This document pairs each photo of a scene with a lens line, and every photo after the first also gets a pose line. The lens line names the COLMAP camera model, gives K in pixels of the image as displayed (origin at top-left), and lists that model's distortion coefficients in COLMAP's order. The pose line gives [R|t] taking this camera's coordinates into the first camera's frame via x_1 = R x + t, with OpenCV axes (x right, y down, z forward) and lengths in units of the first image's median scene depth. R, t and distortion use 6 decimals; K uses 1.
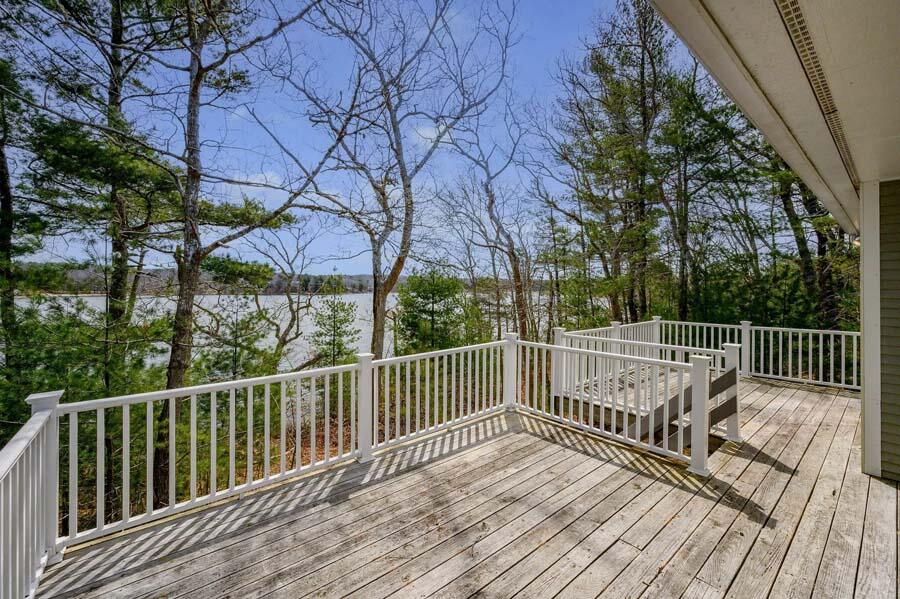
lens RADIAL K [[366.7, 0, 450.0], [0, 366.7, 299.5], [0, 0, 1]] dist [-0.000826, -0.000069]
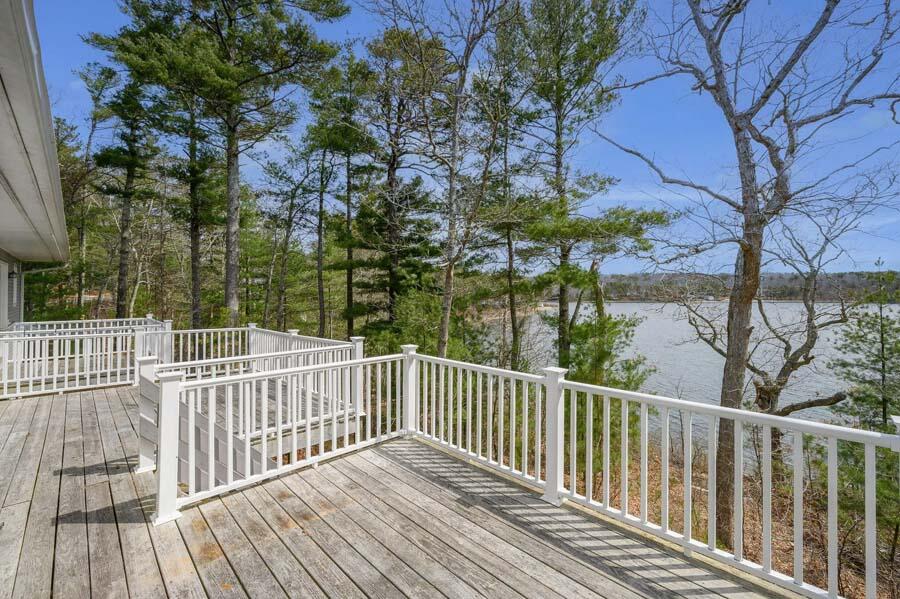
lens RADIAL K [[384.8, 0, 456.8], [0, 384.8, 293.7], [0, 0, 1]] dist [-0.000419, -0.000266]
pose [[0.095795, -0.005981, -0.995383, 1.522202], [-0.029610, 0.999522, -0.008855, -0.026474], [0.994961, 0.030322, 0.095572, 1.451827]]
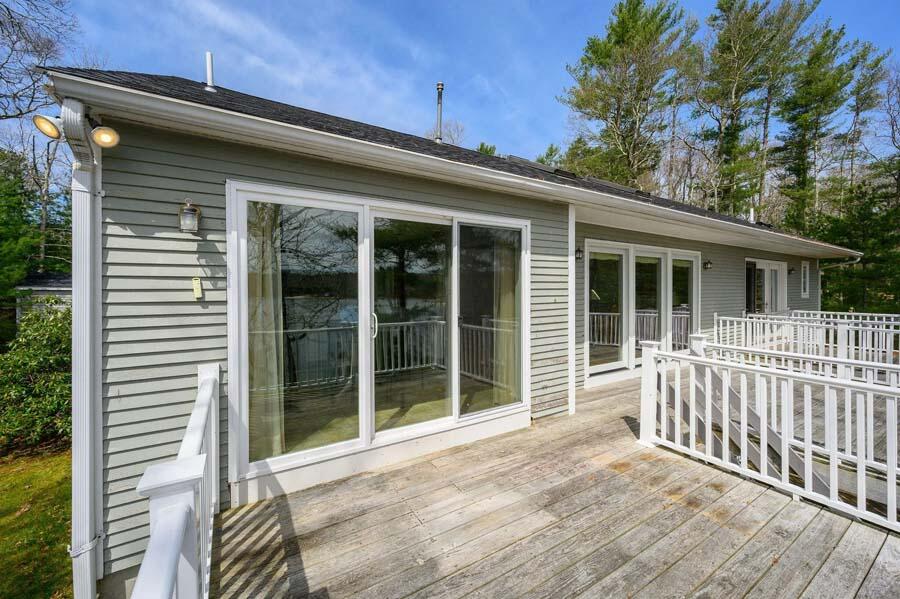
lens RADIAL K [[351.5, 0, 452.0], [0, 351.5, 287.3], [0, 0, 1]] dist [-0.000057, -0.000044]
pose [[-0.990761, -0.004456, 0.135544, 1.153627], [-0.000482, 0.999569, 0.029340, -0.041838], [-0.135616, 0.029003, -0.990337, 1.959699]]
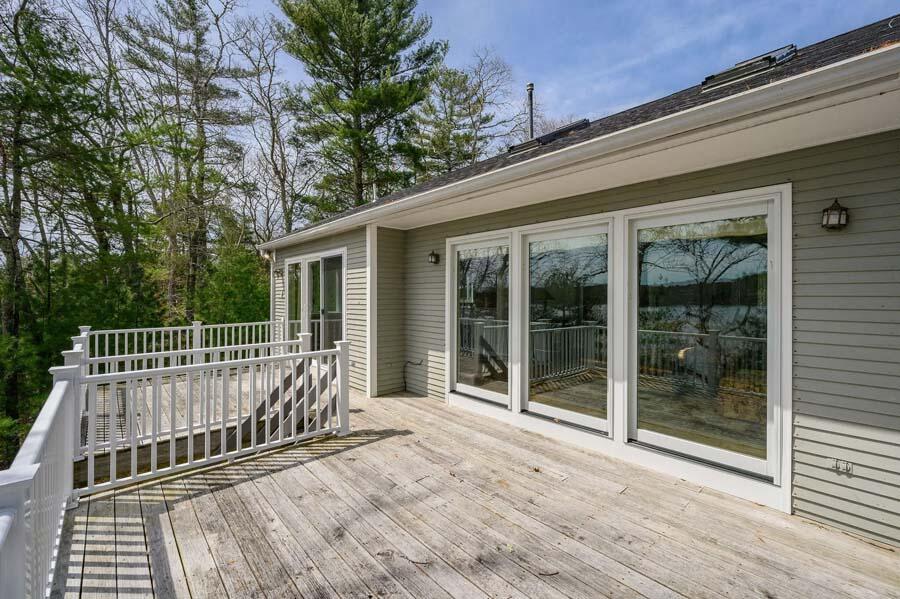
lens RADIAL K [[384.8, 0, 456.8], [0, 384.8, 293.7], [0, 0, 1]] dist [-0.000419, -0.000266]
pose [[-0.047769, -0.004693, 0.998847, -0.547976], [0.026225, 0.999638, 0.005951, -0.005531], [-0.998514, 0.026479, -0.047629, 0.556053]]
